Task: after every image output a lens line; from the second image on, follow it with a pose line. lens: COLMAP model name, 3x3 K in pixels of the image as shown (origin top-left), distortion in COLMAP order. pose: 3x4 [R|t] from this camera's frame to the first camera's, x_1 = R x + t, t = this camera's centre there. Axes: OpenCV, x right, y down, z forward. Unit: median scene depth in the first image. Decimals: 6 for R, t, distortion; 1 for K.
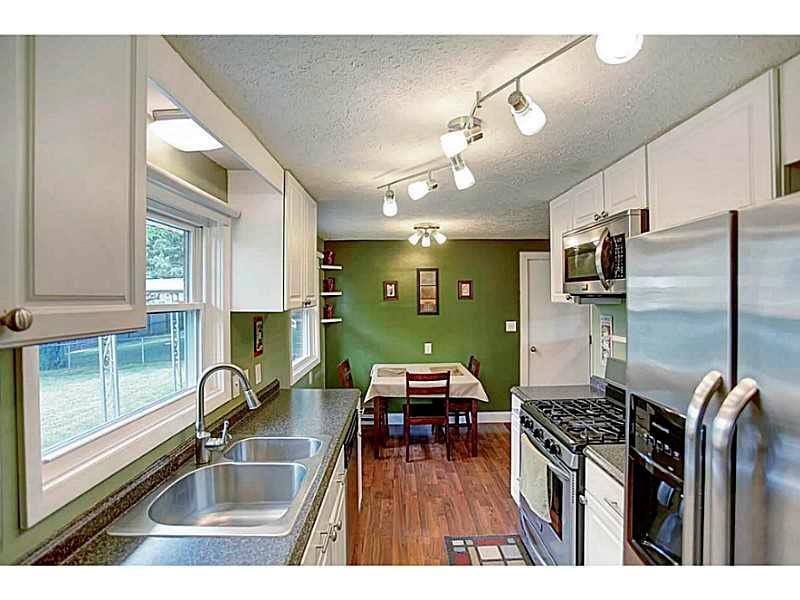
lens RADIAL K [[399.9, 0, 398.7], [0, 399.9, 297.9], [0, 0, 1]] dist [-0.072426, 0.033666]
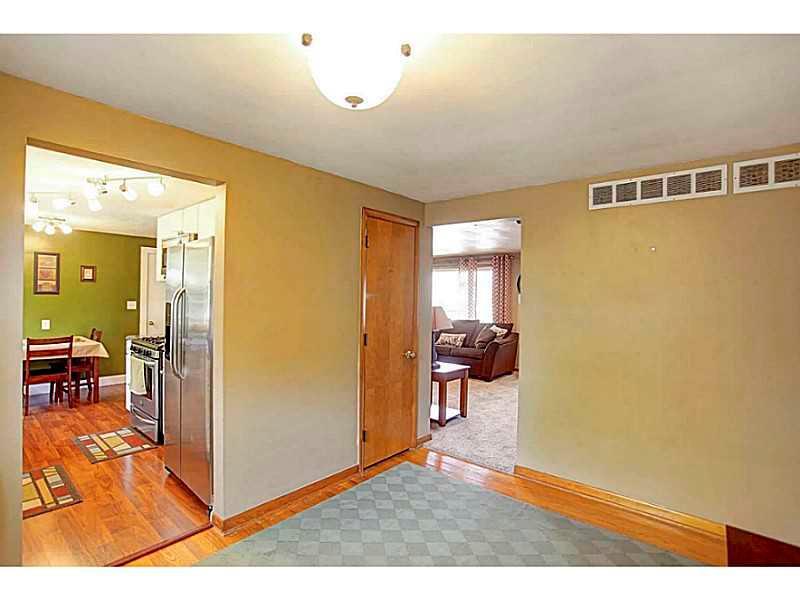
lens RADIAL K [[399.9, 0, 398.7], [0, 399.9, 297.9], [0, 0, 1]] dist [-0.072426, 0.033666]
pose [[0.661074, 0.015167, 0.750168, -0.085360], [-0.009170, 0.999884, -0.012135, 0.057652], [-0.750265, 0.001143, 0.661136, -0.459386]]
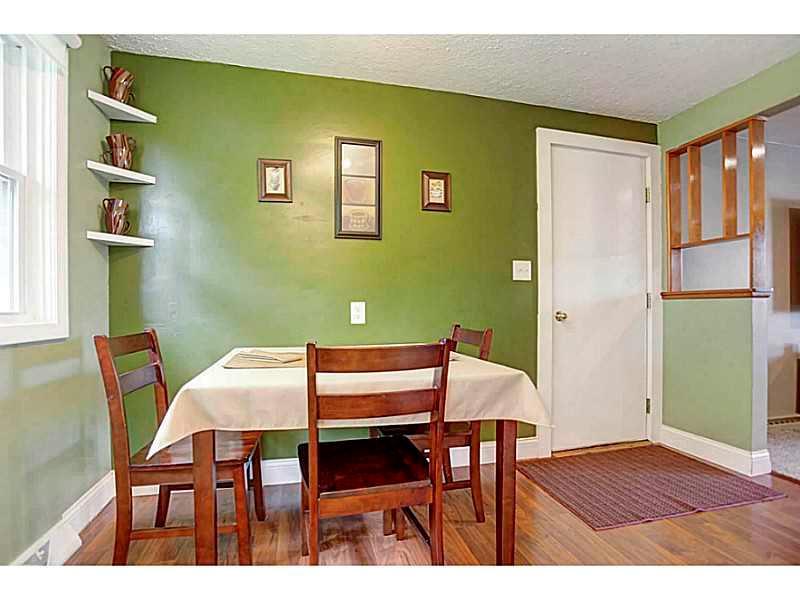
lens RADIAL K [[399.9, 0, 398.7], [0, 399.9, 297.9], [0, 0, 1]] dist [-0.072426, 0.033666]
pose [[0.971815, 0.014422, 0.235305, 0.011800], [-0.004450, 0.999071, -0.042853, 0.132502], [-0.235705, 0.040598, 0.970976, 0.561860]]
